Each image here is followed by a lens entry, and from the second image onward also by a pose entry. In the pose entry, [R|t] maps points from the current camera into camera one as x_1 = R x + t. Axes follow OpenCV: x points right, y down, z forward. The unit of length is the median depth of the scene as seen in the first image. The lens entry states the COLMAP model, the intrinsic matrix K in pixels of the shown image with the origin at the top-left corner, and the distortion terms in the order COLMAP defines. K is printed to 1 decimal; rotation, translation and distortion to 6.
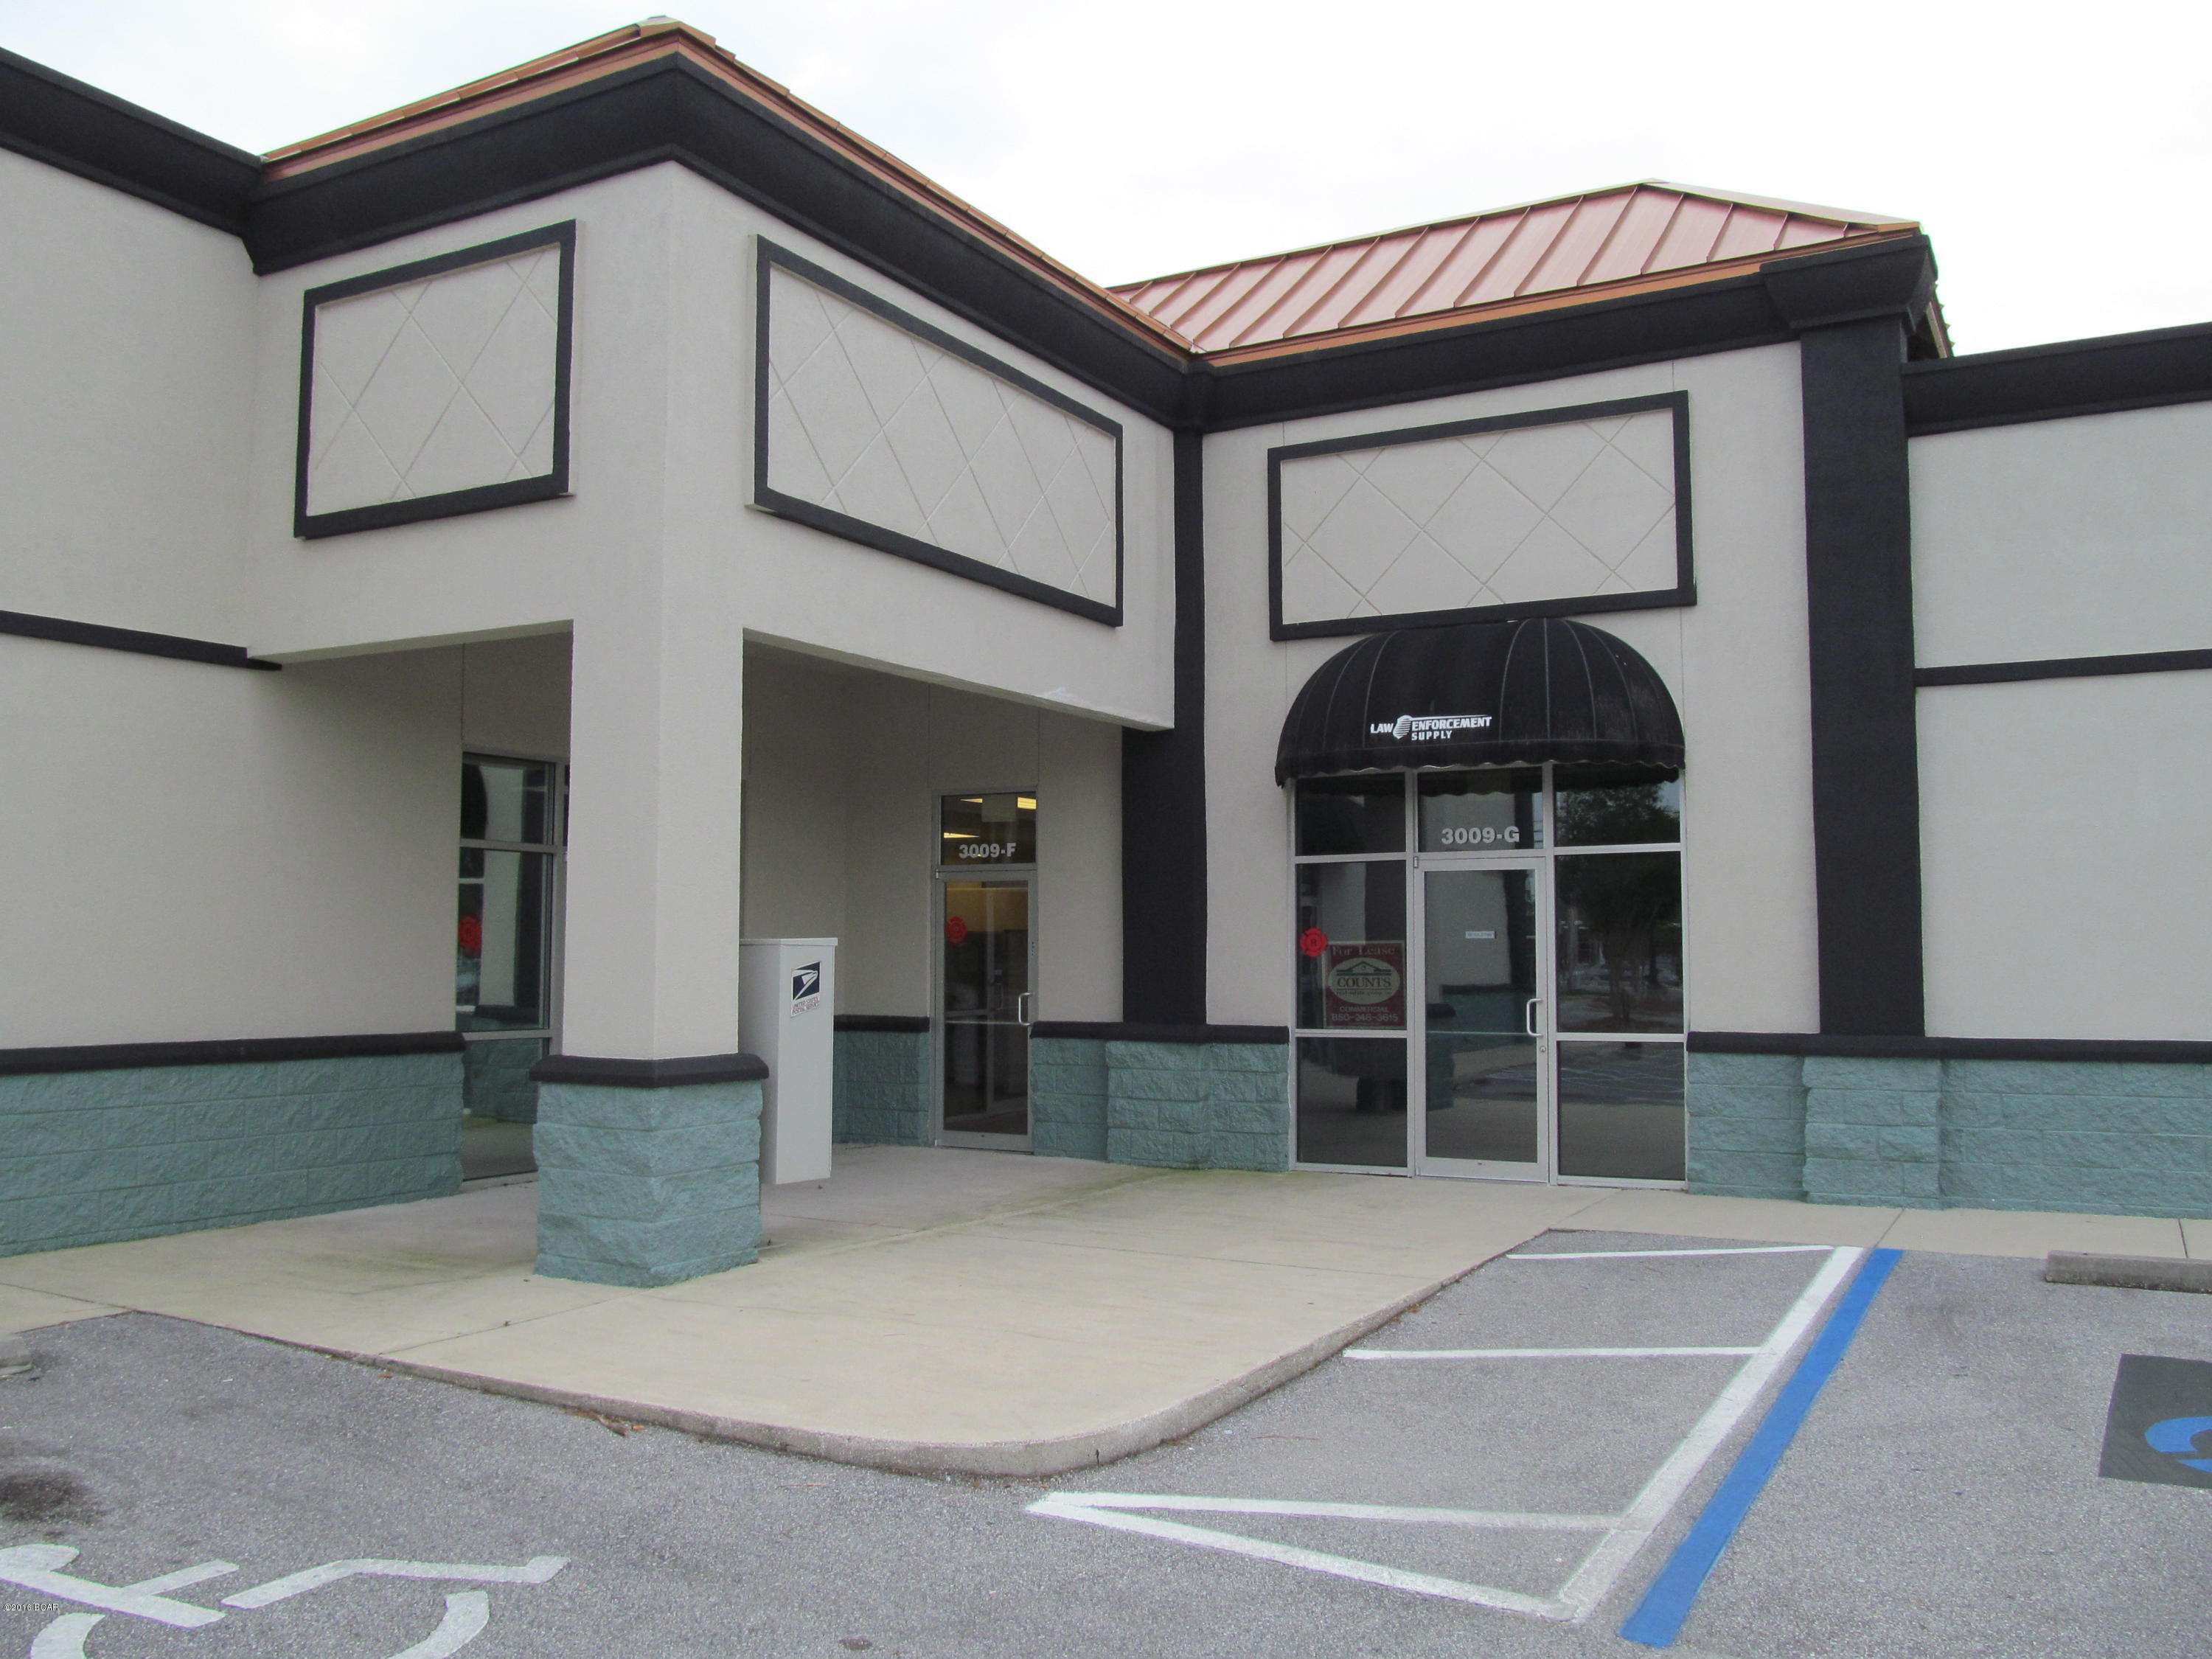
lens RADIAL K [[1808.5, 0, 1106.0], [0, 1808.5, 829.5], [0, 0, 1]] dist [-0.003270, -0.000390]
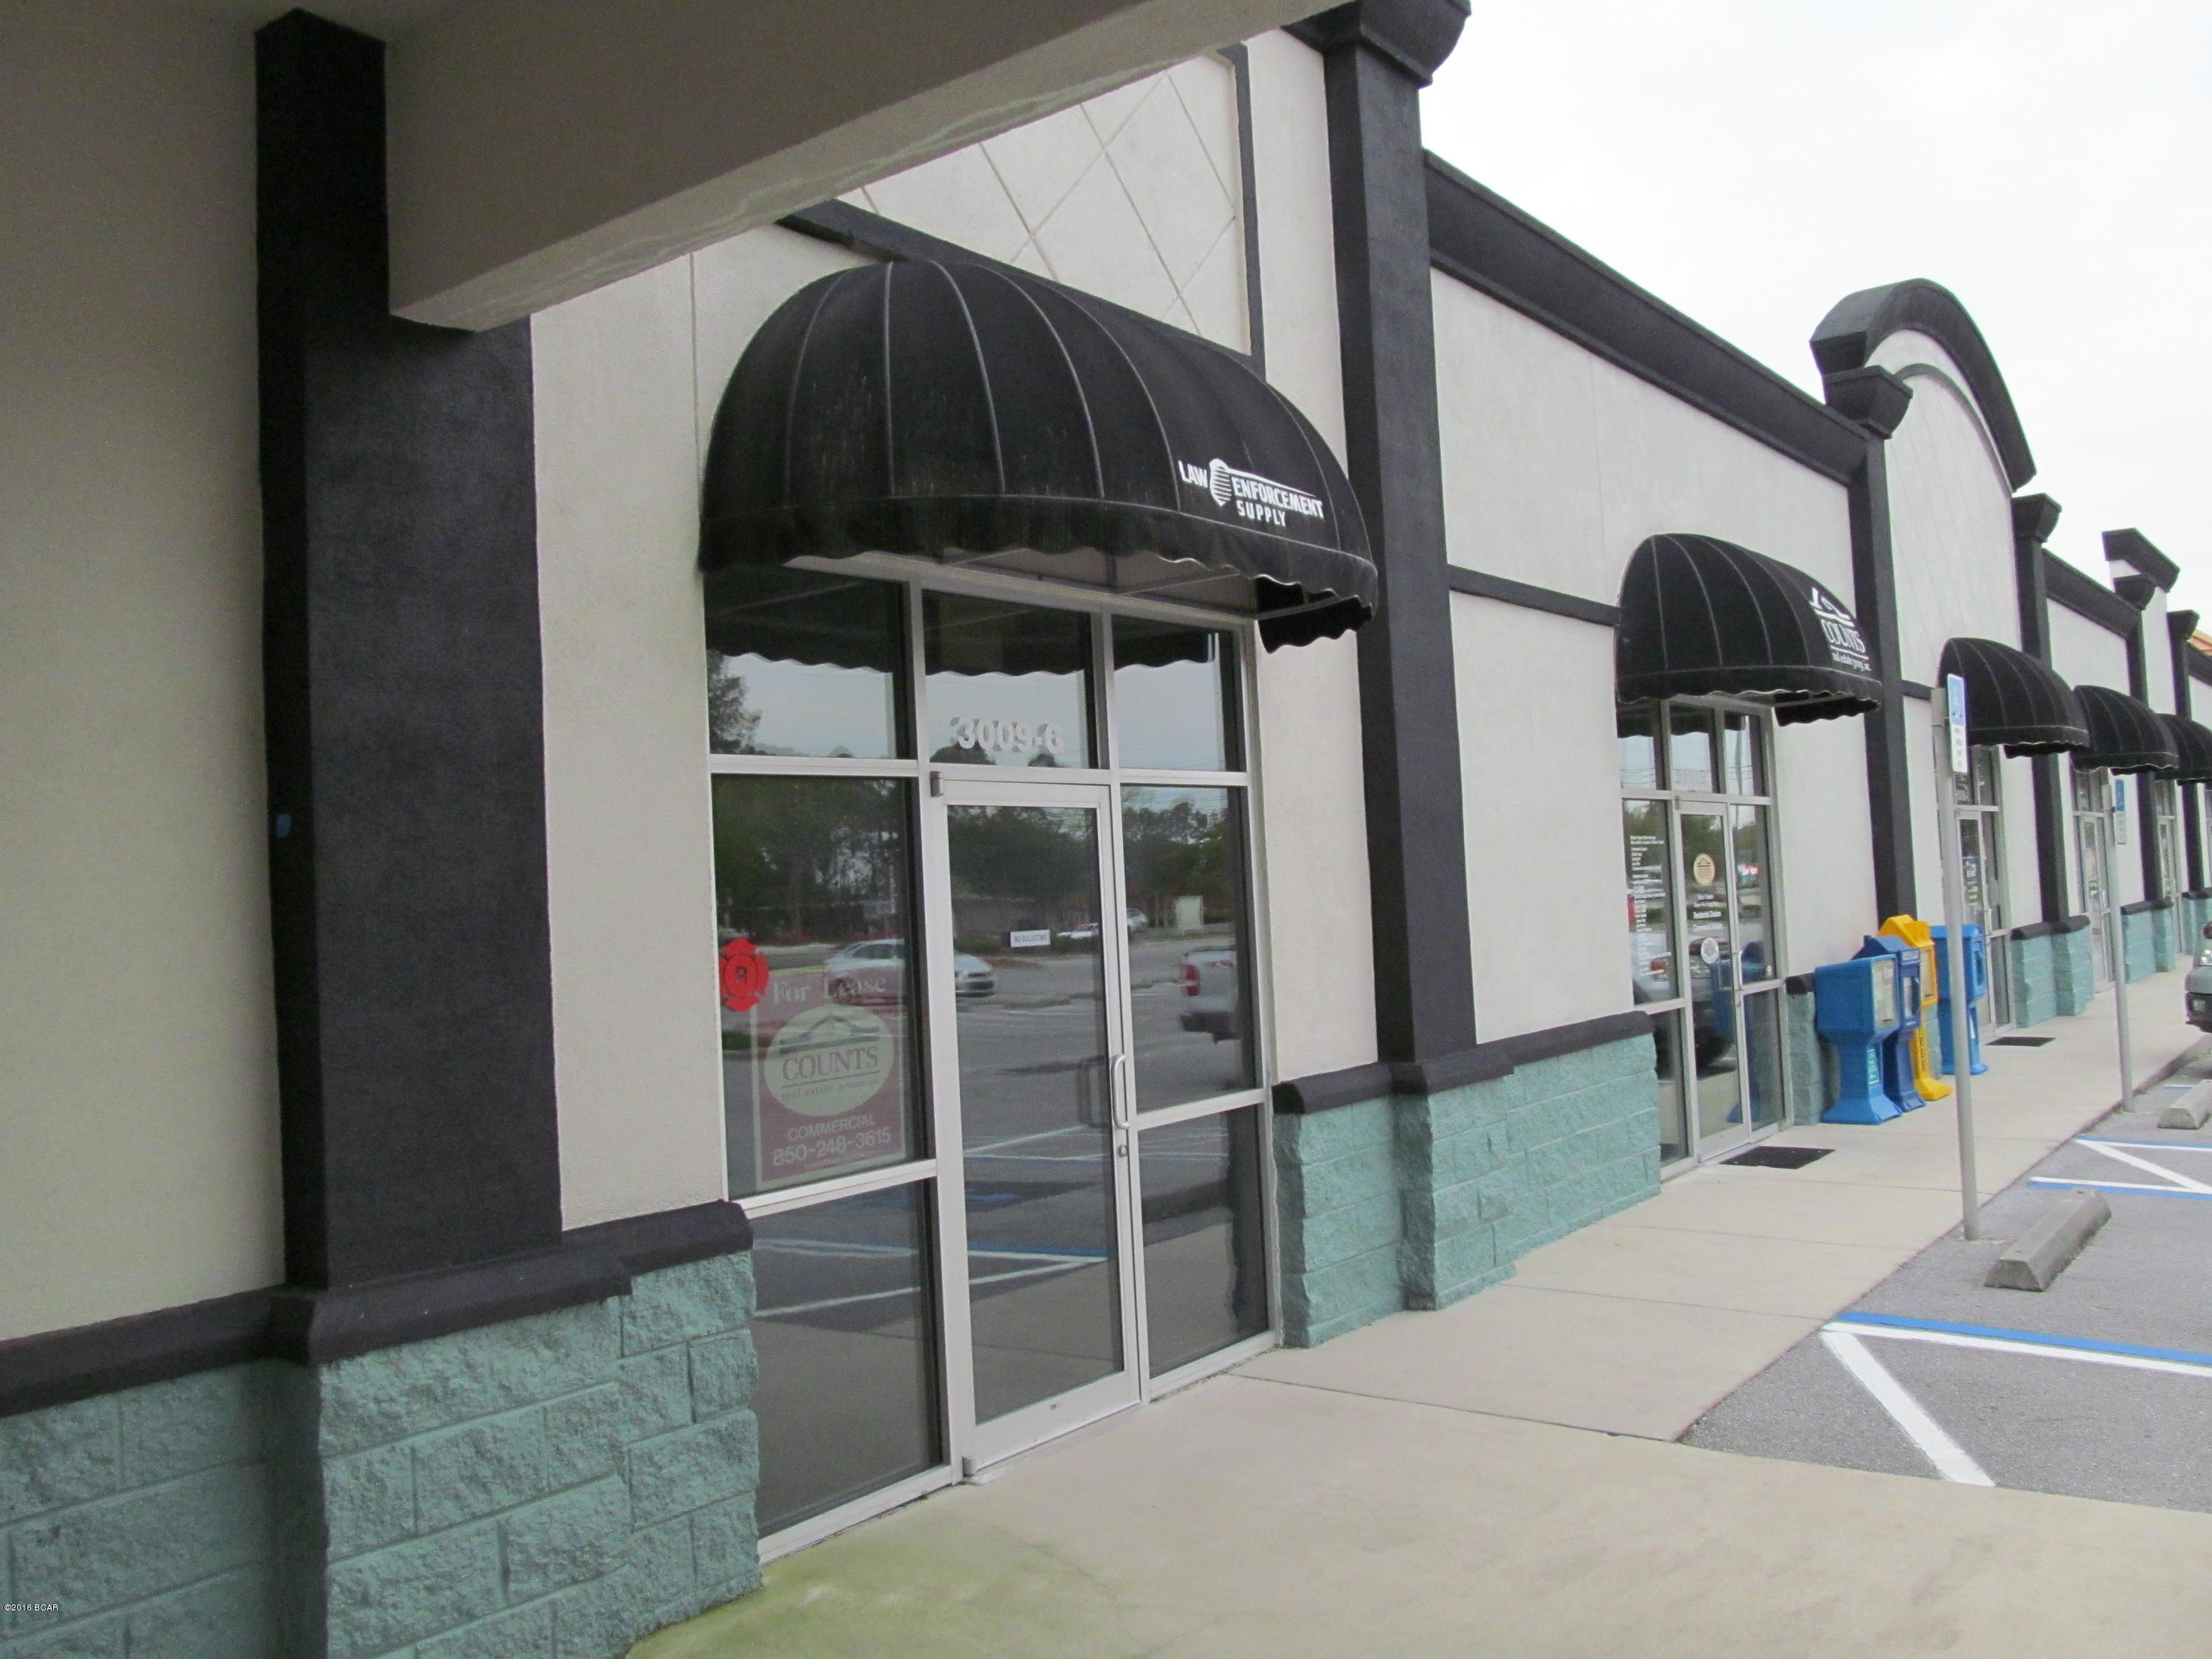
lens RADIAL K [[1808.5, 0, 1106.0], [0, 1808.5, 829.5], [0, 0, 1]] dist [-0.003270, -0.000390]
pose [[0.147837, 0.047656, 0.987863, -0.293552], [-0.004190, 0.998860, -0.047559, 0.054344], [-0.989003, 0.002891, 0.147869, 0.954351]]
